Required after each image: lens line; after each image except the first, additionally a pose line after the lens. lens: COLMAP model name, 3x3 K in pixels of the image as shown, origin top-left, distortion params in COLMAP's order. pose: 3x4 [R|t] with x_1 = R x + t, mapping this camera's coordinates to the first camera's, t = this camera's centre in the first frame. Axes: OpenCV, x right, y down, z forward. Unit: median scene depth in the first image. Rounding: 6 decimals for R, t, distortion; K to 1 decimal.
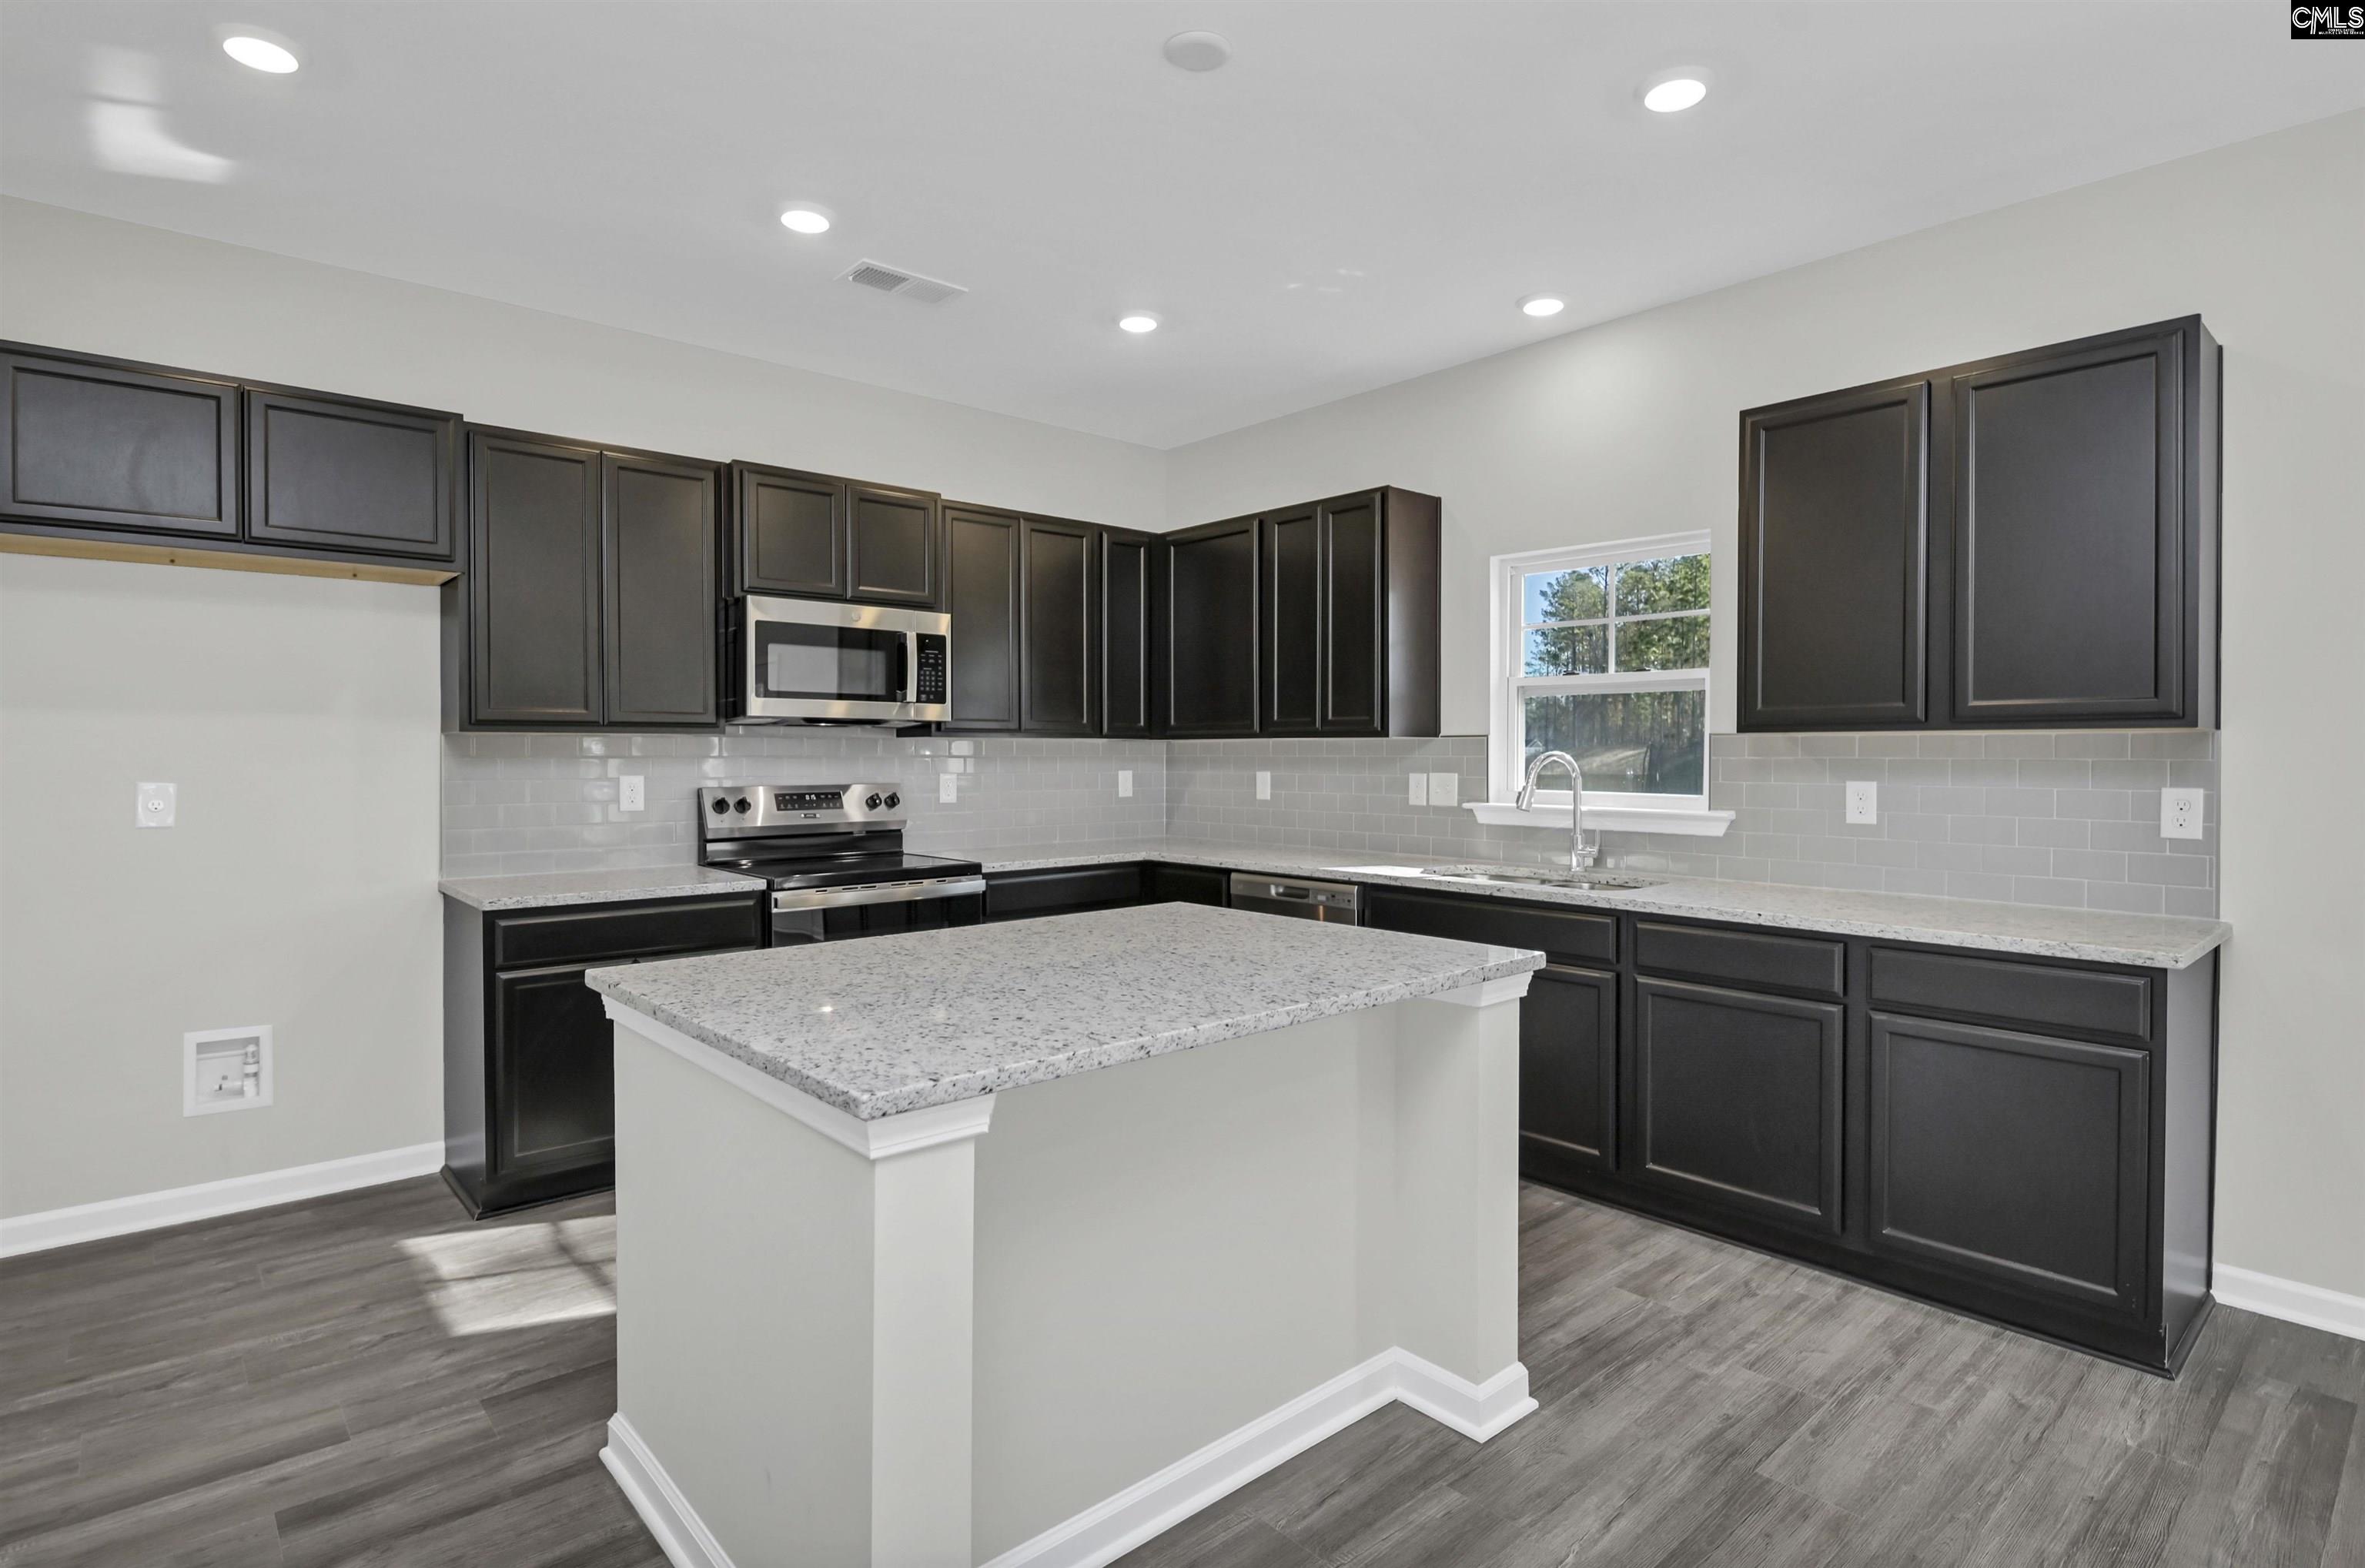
lens RADIAL K [[1161.0, 0, 1193.7], [0, 1161.0, 760.5], [0, 0, 1]] dist [-0.005101, -0.004579]
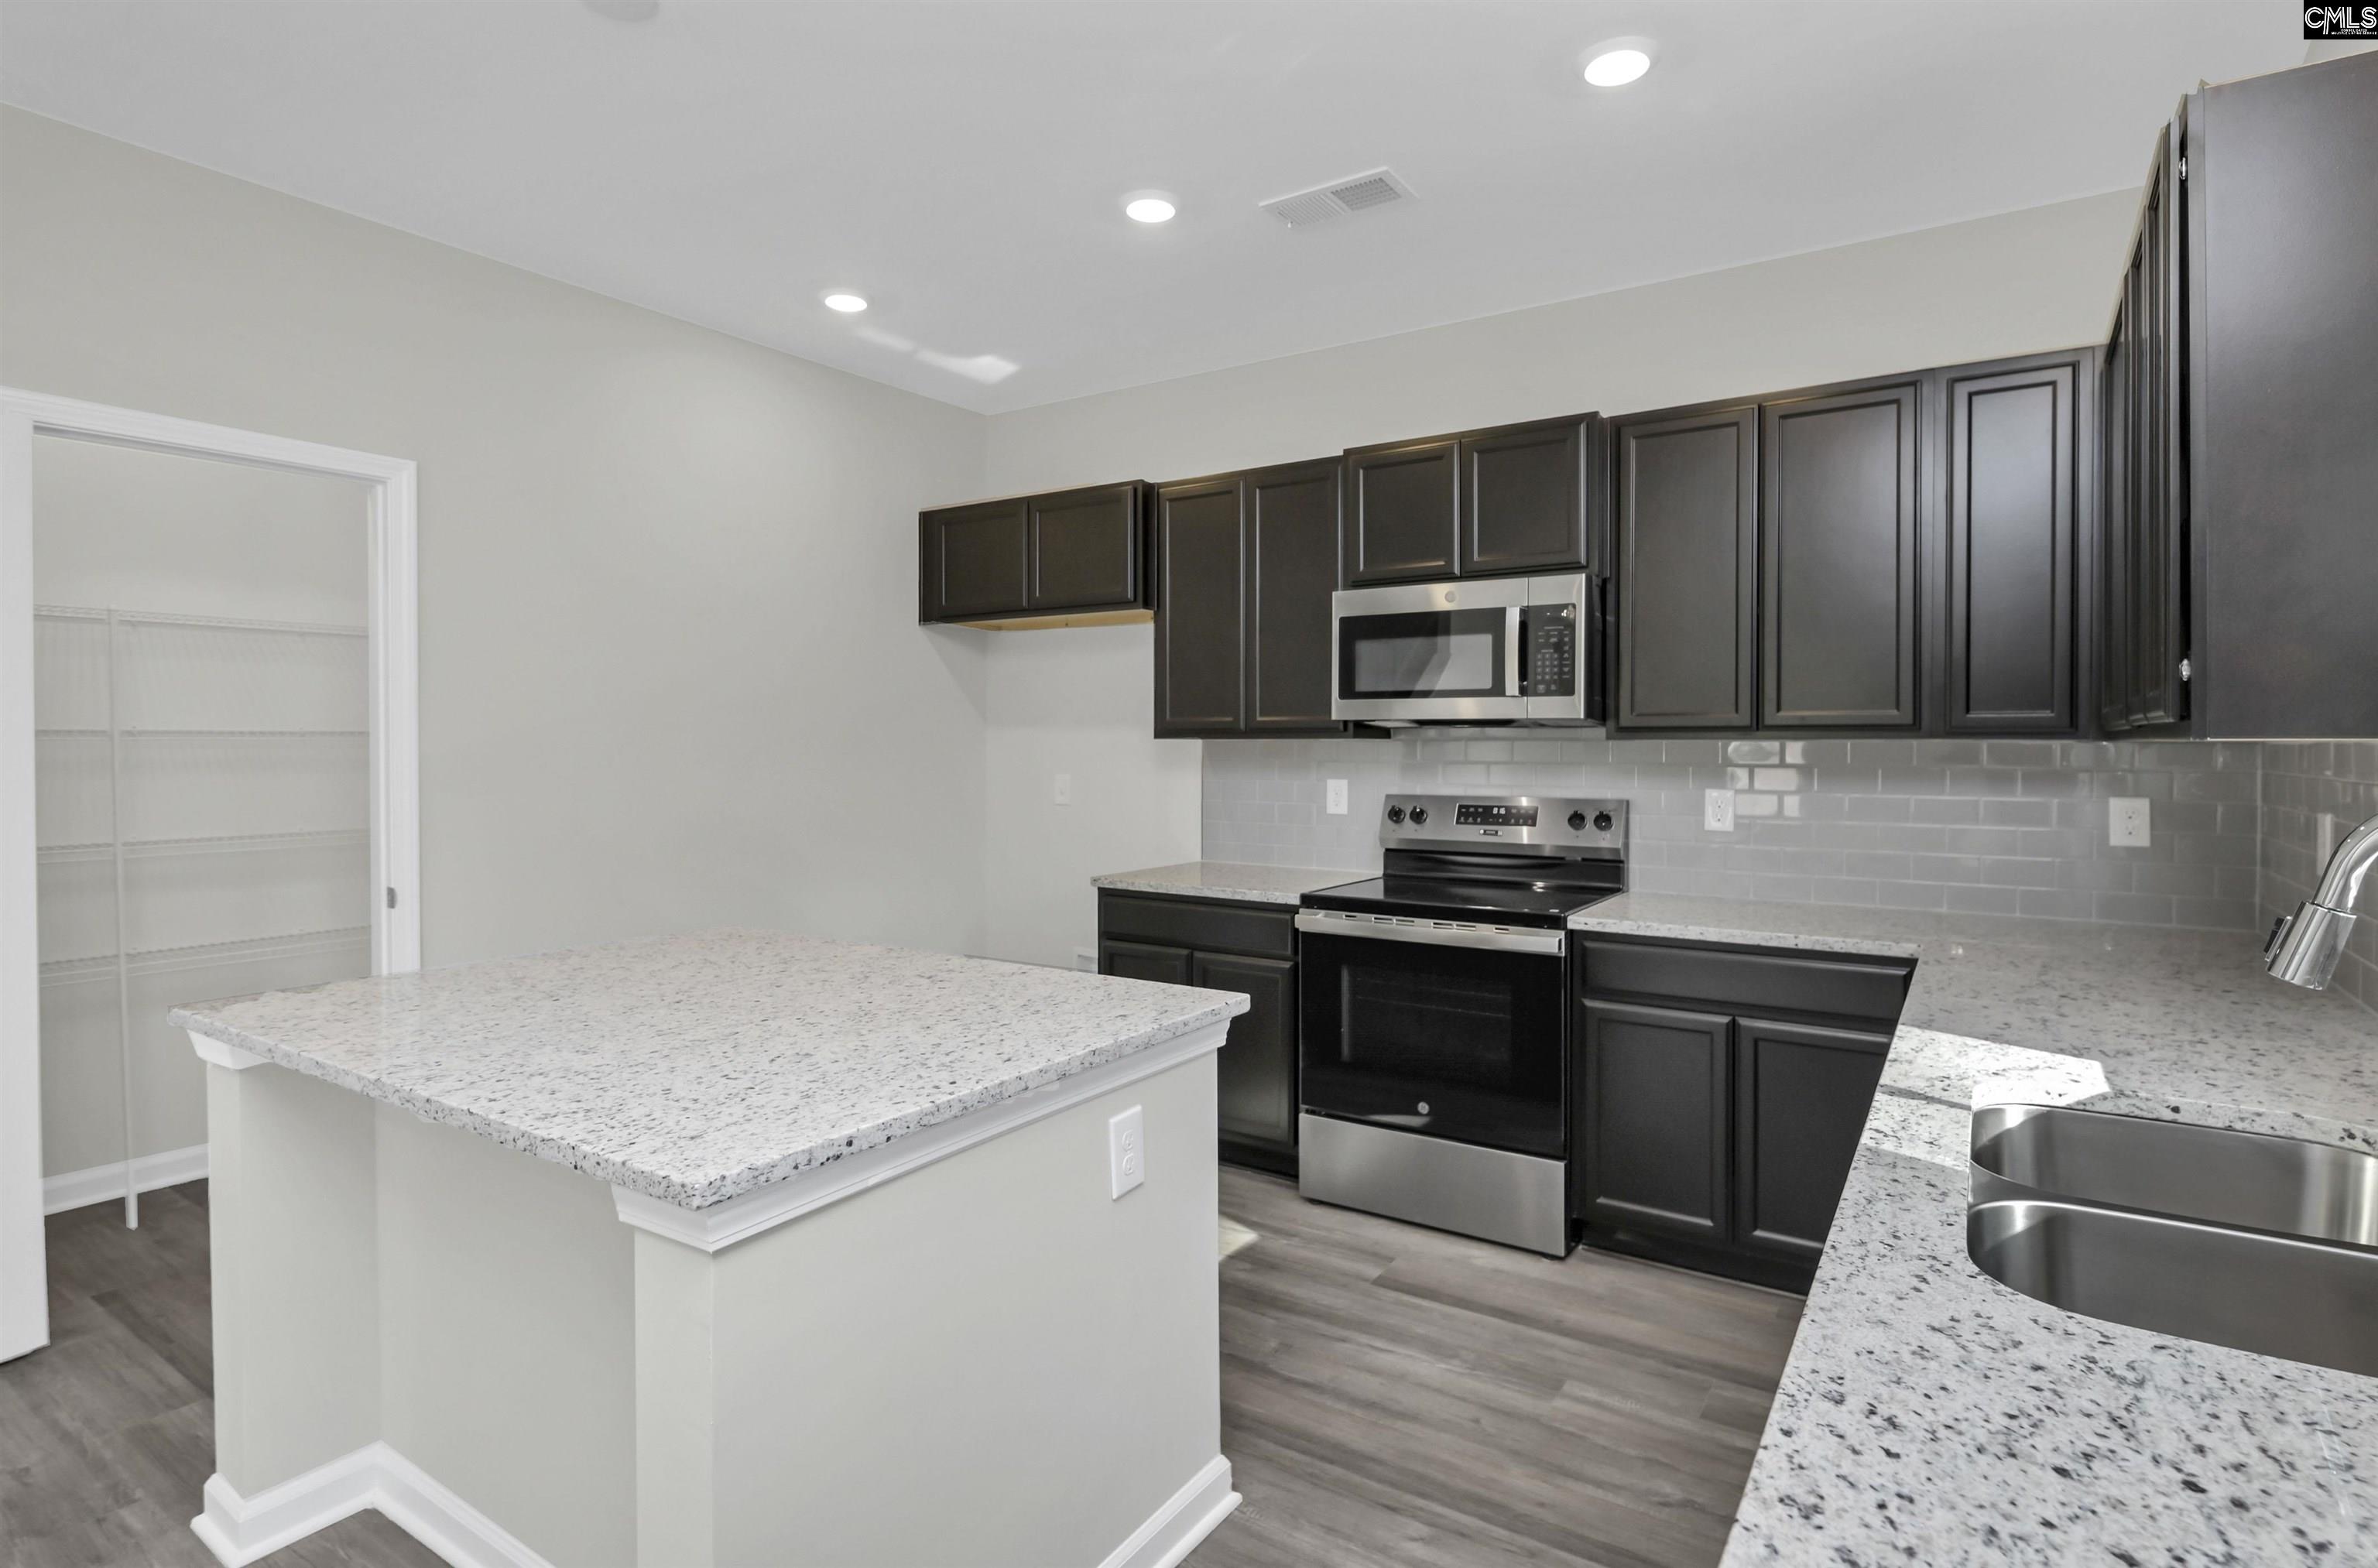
lens RADIAL K [[1167.4, 0, 1167.9], [0, 1167.4, 739.5], [0, 0, 1]] dist [-0.005101, -0.004579]
pose [[0.243330, -0.008611, -0.969905, 0.463790], [-0.013026, 0.999841, -0.012144, -0.008050], [0.969856, 0.015589, 0.243179, 0.580451]]
